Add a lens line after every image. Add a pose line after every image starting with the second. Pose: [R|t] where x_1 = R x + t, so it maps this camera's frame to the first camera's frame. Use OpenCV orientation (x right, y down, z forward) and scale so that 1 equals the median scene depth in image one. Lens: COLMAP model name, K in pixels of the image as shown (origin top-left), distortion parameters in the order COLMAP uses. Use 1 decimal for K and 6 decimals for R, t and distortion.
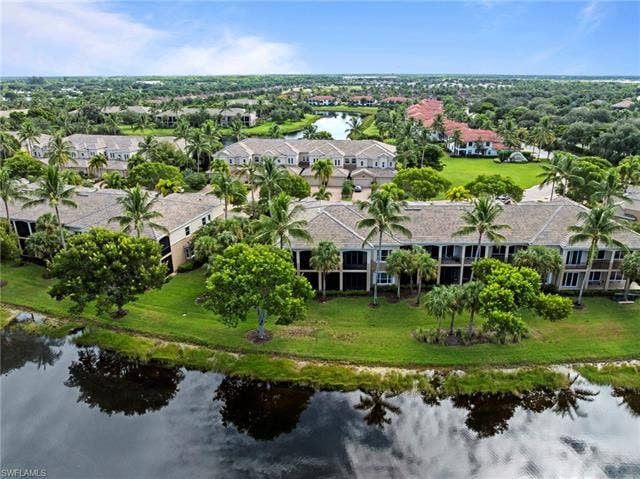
lens RADIAL K [[446.3, 0, 320.0], [0, 446.3, 239.5], [0, 0, 1]] dist [-0.035019, 0.000190]
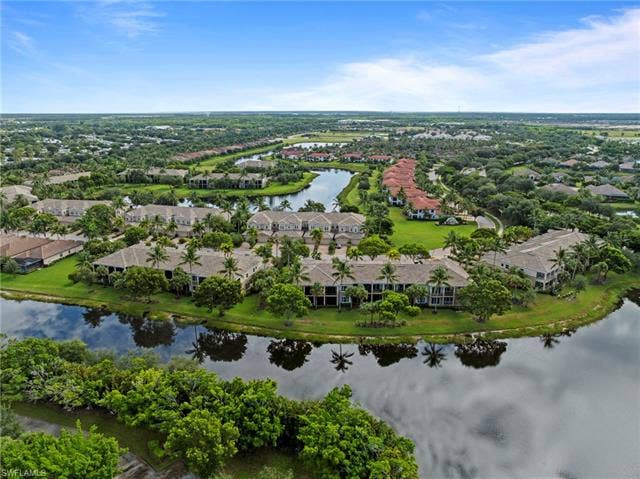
lens RADIAL K [[446.3, 0, 320.0], [0, 446.3, 239.5], [0, 0, 1]] dist [-0.035019, 0.000190]
pose [[0.999936, 0.007152, 0.008748, 0.004977], [-0.006495, 0.997315, -0.072945, -0.036671], [-0.009247, 0.072884, 0.997298, -0.983692]]
